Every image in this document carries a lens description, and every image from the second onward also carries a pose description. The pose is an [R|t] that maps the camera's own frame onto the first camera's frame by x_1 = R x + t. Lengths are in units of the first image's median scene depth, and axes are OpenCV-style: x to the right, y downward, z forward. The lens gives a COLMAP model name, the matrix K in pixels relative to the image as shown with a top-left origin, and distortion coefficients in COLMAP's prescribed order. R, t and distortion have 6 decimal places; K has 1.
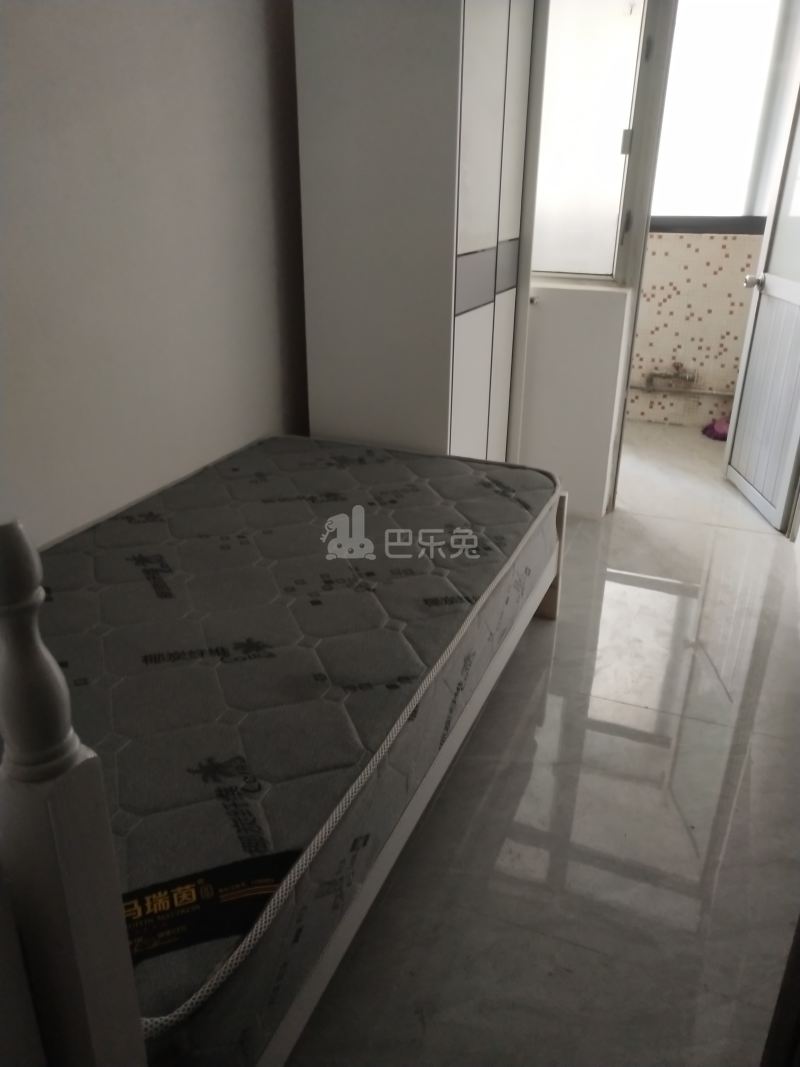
lens RADIAL K [[826.7, 0, 403.7], [0, 826.7, 533.5], [0, 0, 1]] dist [-0.001943, 0.038777]
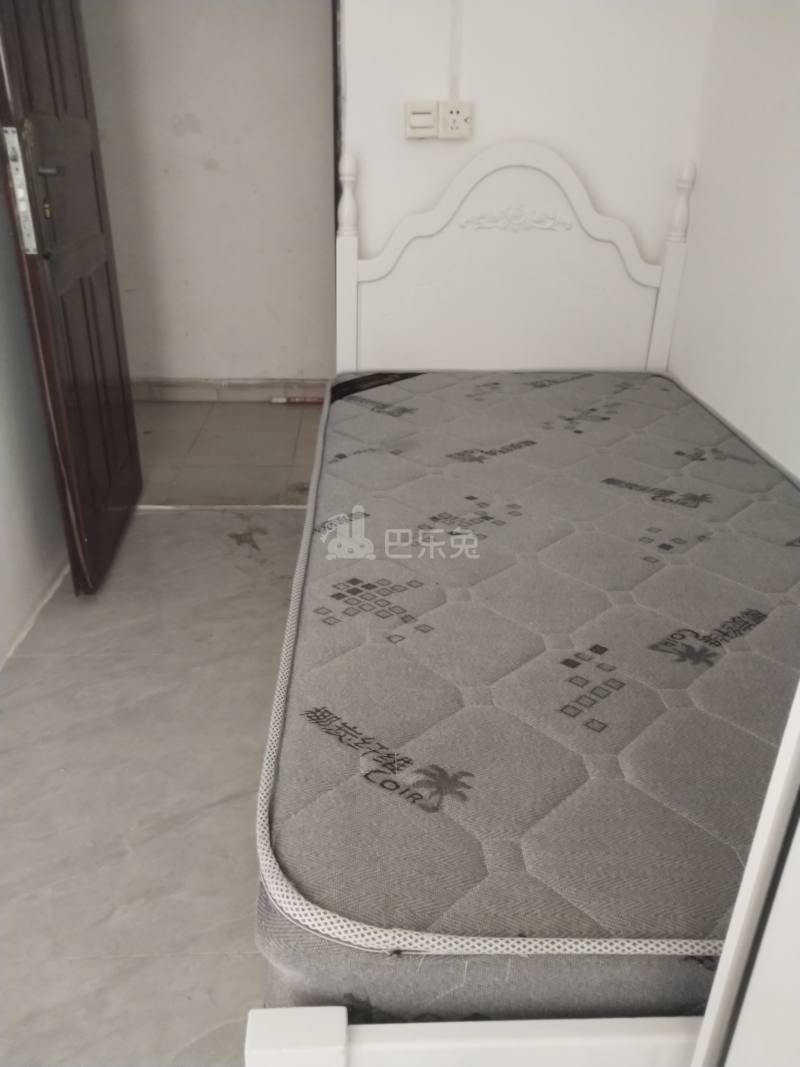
lens RADIAL K [[826.7, 0, 403.7], [0, 826.7, 533.5], [0, 0, 1]] dist [-0.001943, 0.038777]
pose [[-0.907452, 0.157253, -0.389618, 0.332031], [-0.197324, 0.659181, 0.725633, -0.548856], [0.370937, 0.735358, -0.567145, 1.491198]]
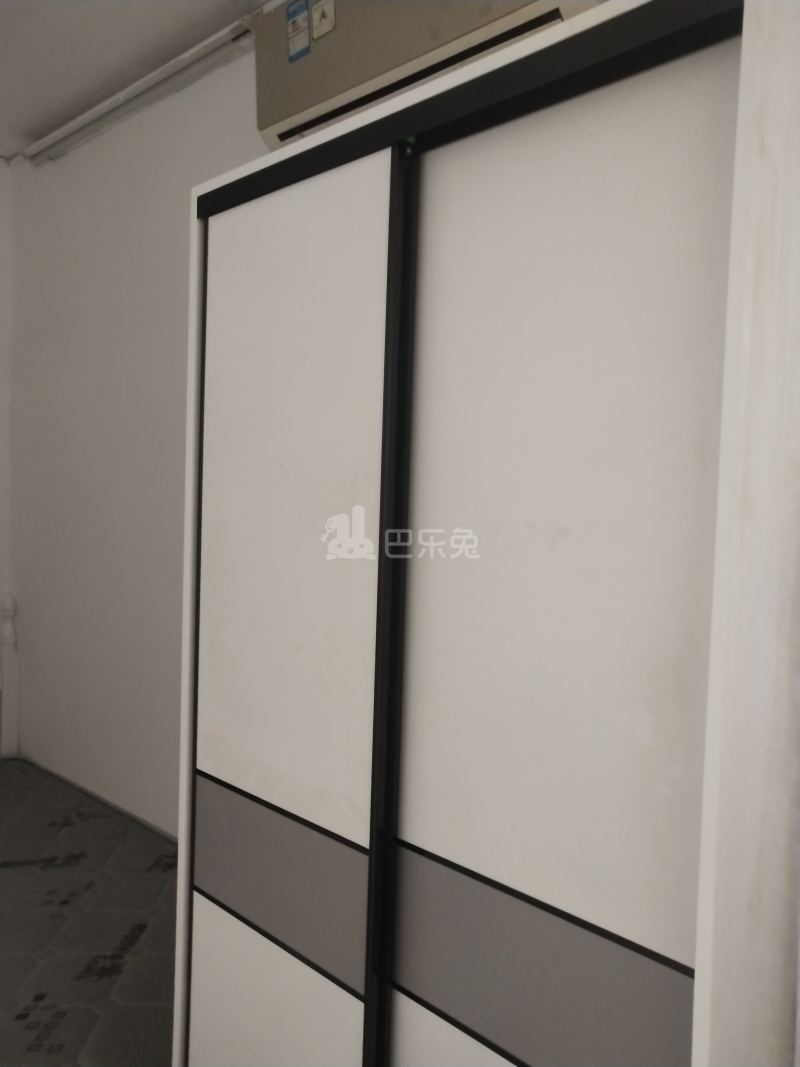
lens RADIAL K [[826.7, 0, 403.7], [0, 826.7, 533.5], [0, 0, 1]] dist [-0.001943, 0.038777]
pose [[-0.334649, 0.027107, -0.941953, 0.662071], [-0.406193, 0.897807, 0.170145, -0.814695], [0.850304, 0.439554, -0.289440, 1.623538]]
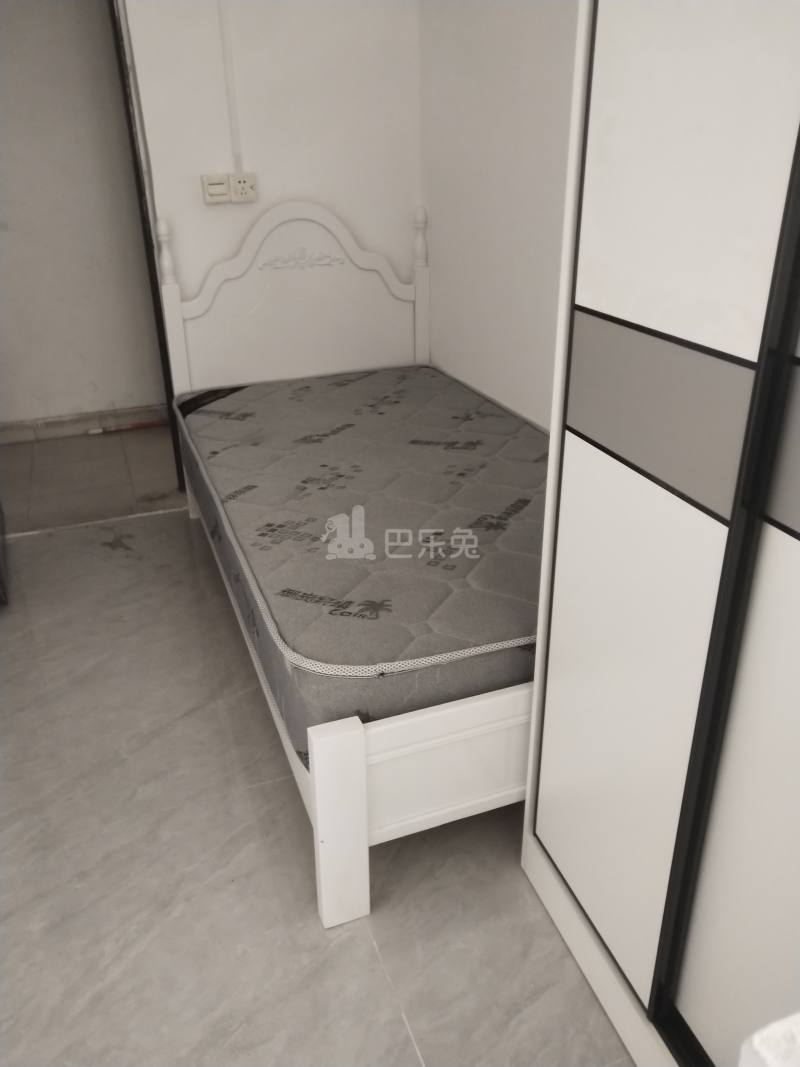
lens RADIAL K [[826.7, 0, 403.7], [0, 826.7, 533.5], [0, 0, 1]] dist [-0.001943, 0.038777]
pose [[-0.730071, 0.292288, -0.617709, 0.632609], [-0.265553, 0.711532, 0.650541, -0.715002], [0.629665, 0.638976, -0.441851, 1.680640]]
